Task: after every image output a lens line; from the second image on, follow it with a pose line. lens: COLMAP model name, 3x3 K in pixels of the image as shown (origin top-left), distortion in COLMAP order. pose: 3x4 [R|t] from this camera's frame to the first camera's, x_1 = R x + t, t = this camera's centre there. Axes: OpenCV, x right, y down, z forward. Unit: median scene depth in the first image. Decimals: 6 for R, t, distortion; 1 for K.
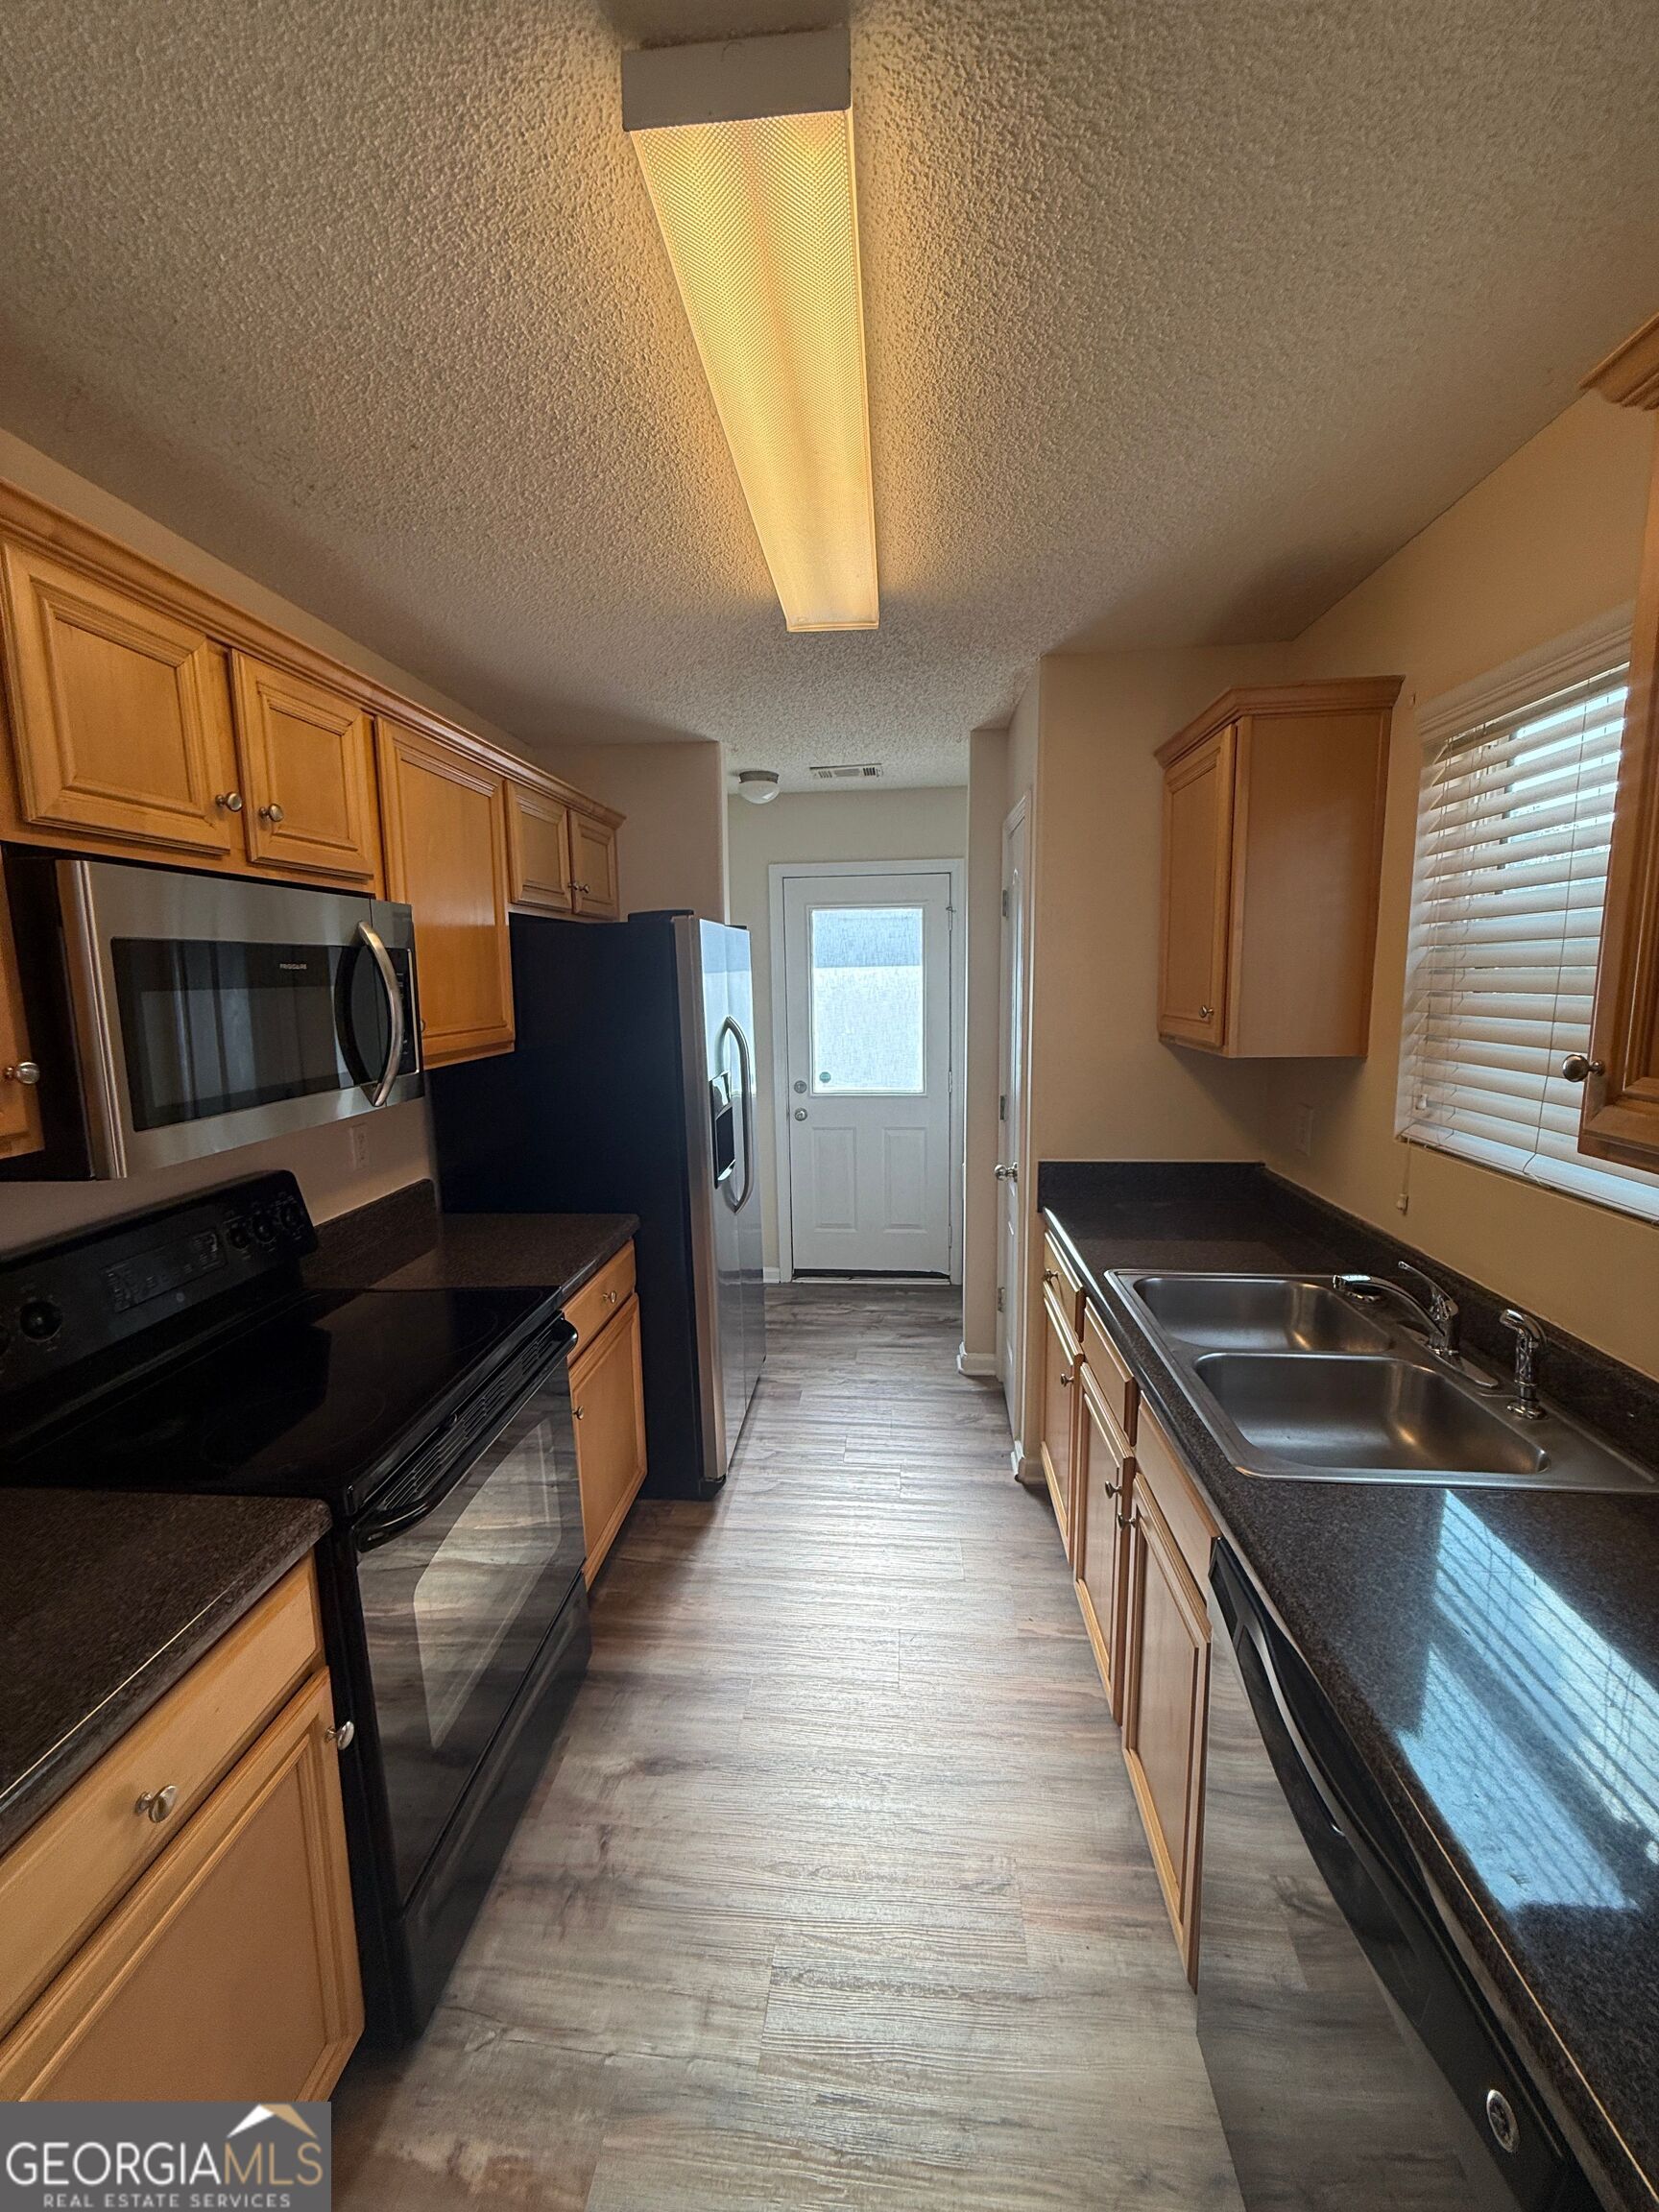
lens RADIAL K [[889.6, 0, 829.5], [0, 889.6, 1106.0], [0, 0, 1]] dist [0.000414, -0.000001]
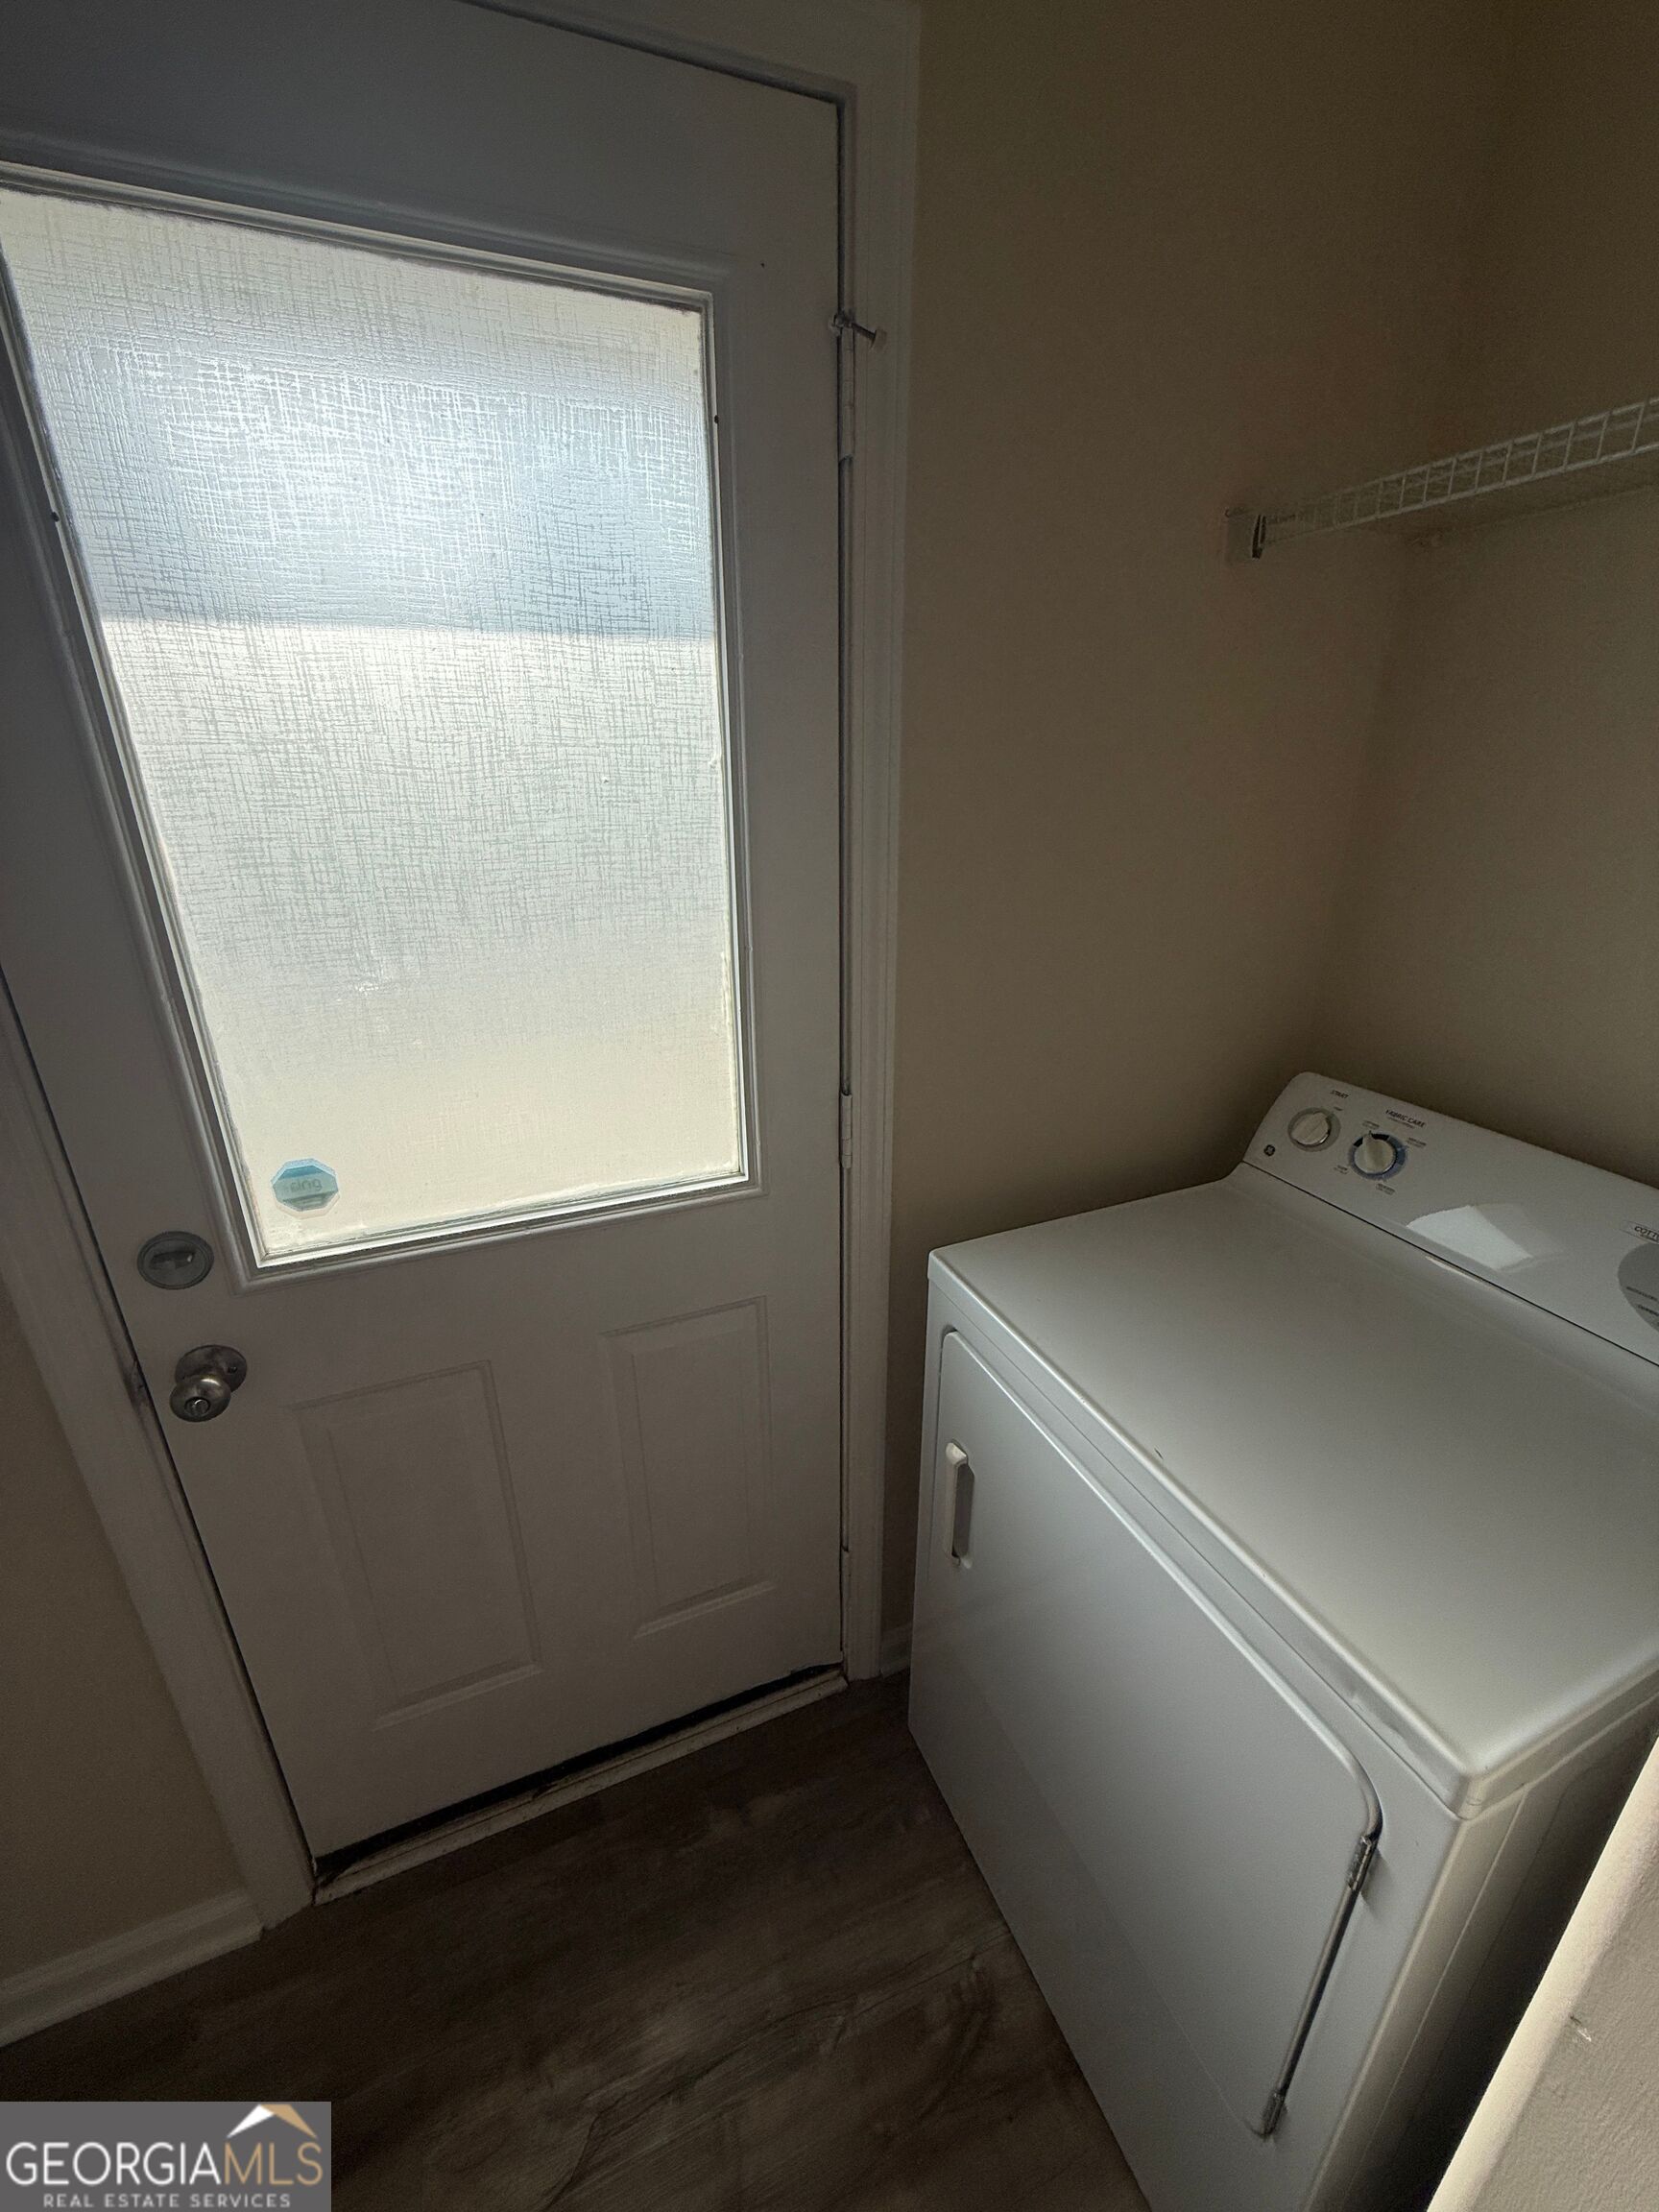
lens RADIAL K [[889.6, 0, 829.5], [0, 889.6, 1106.0], [0, 0, 1]] dist [0.000414, -0.000001]
pose [[0.889040, -0.154126, 0.431107, 0.017889], [0.053010, 0.969952, 0.237452, -0.095679], [-0.454751, -0.188251, 0.870496, 0.767562]]
